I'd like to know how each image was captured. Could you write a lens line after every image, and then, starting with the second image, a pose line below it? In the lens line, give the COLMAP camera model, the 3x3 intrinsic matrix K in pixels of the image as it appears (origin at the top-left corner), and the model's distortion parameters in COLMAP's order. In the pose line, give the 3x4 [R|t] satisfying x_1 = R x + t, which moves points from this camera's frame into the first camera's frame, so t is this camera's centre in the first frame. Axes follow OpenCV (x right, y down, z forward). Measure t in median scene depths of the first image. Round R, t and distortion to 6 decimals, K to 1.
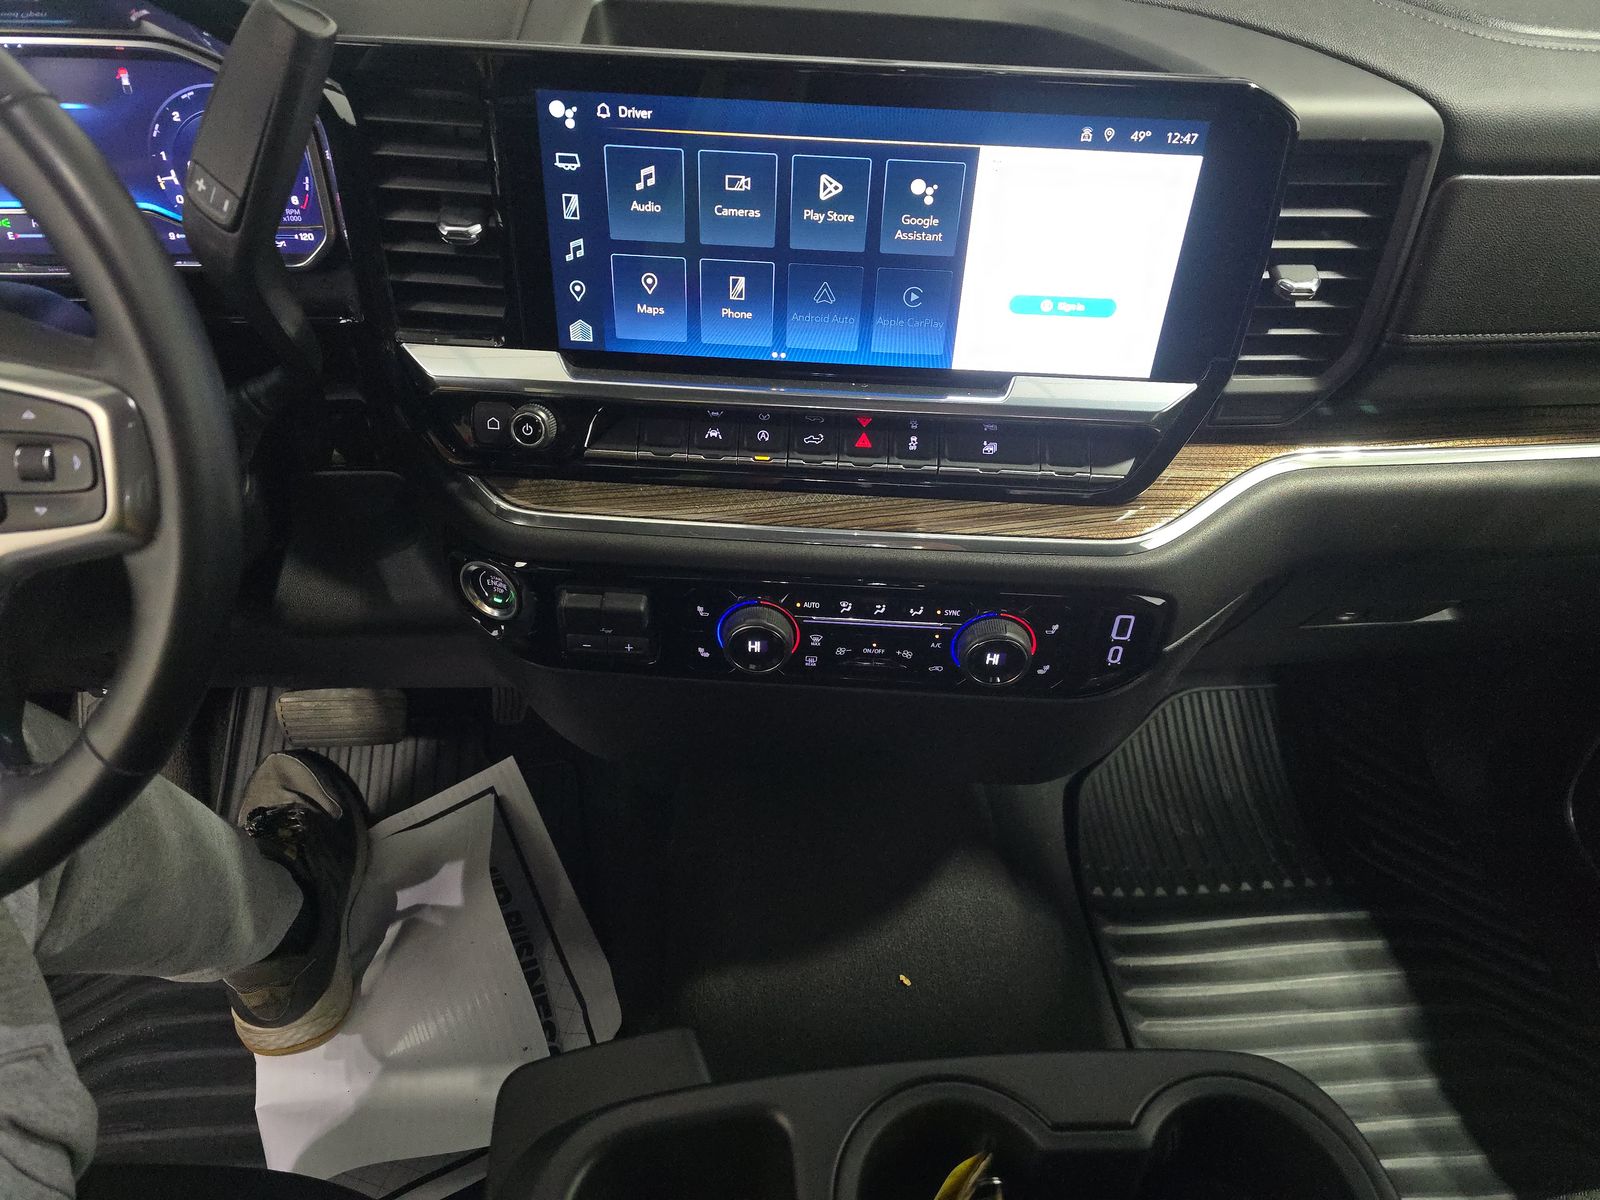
lens RADIAL K [[1068.3, 0, 808.3], [0, 1068.3, 588.4], [0, 0, 1]] dist [0.060275, -0.069866]
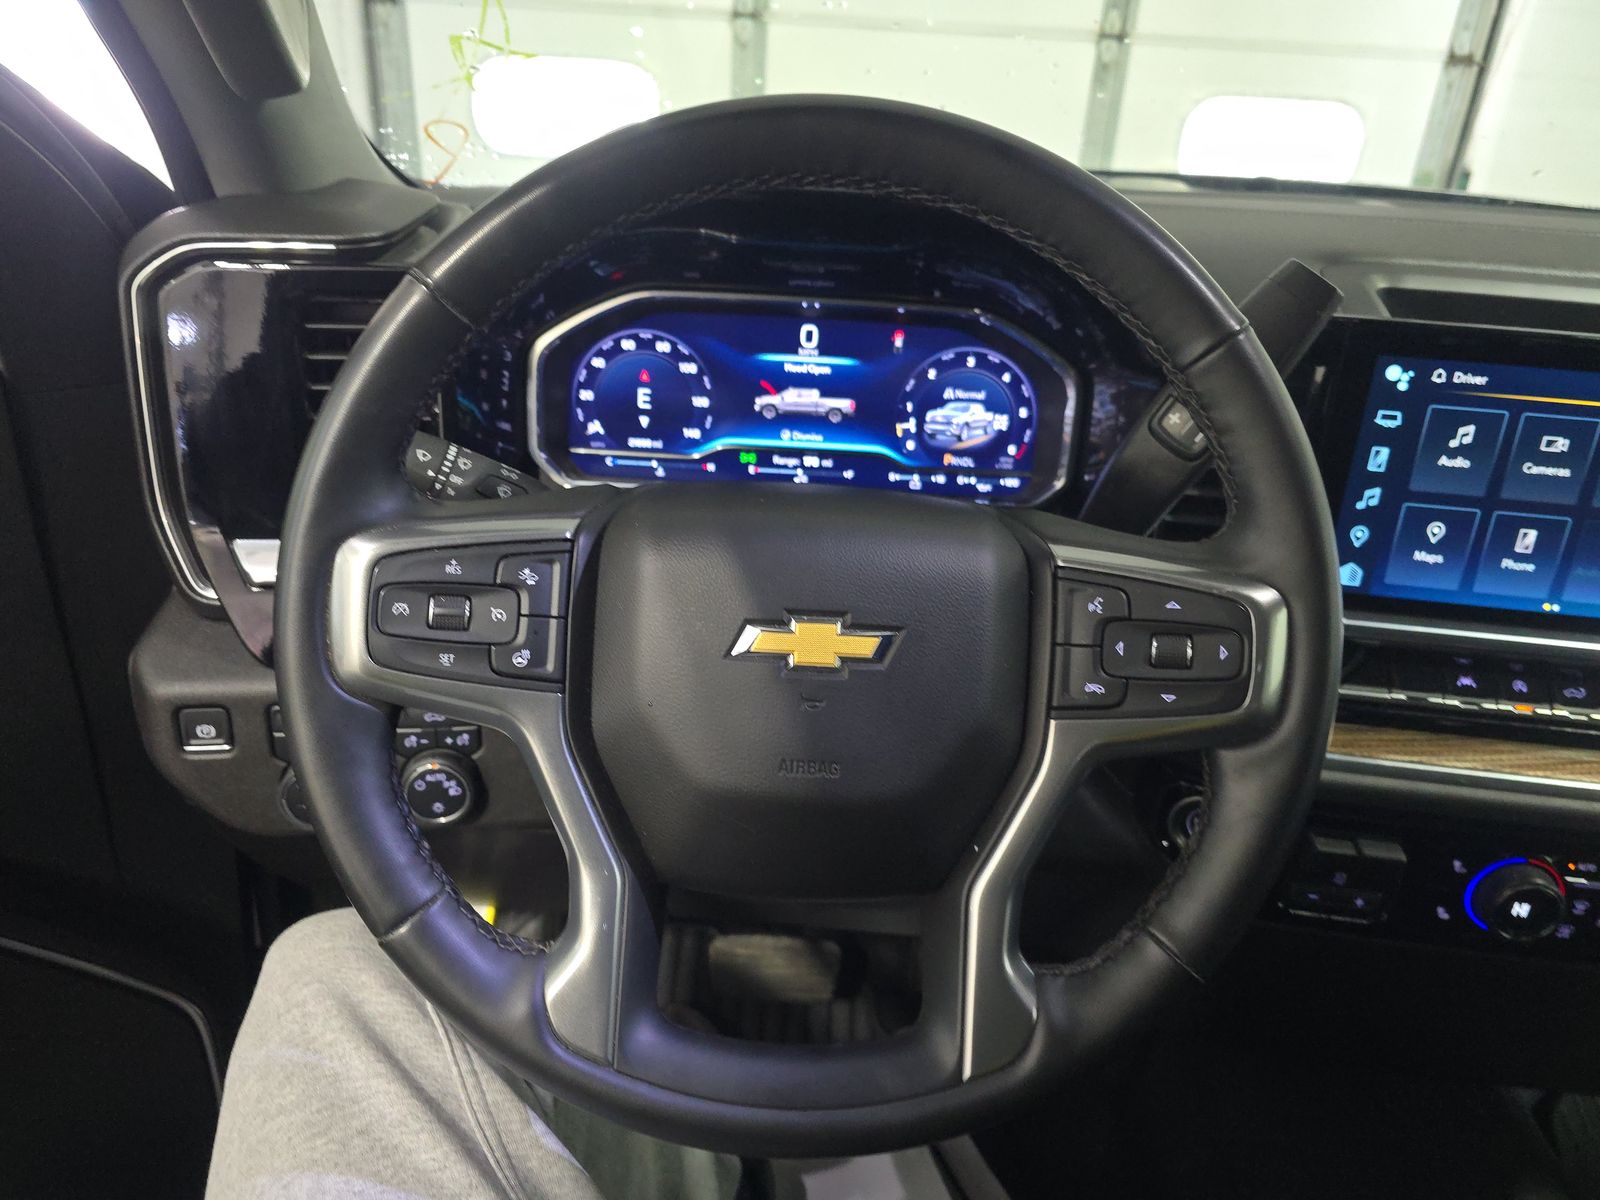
lens RADIAL K [[1068.3, 0, 808.3], [0, 1068.3, 588.4], [0, 0, 1]] dist [0.060275, -0.069866]
pose [[0.996484, 0.053601, -0.064397, -0.688584], [-0.068696, 0.962700, -0.261707, 0.081974], [0.047967, 0.265210, 0.962997, -0.013734]]
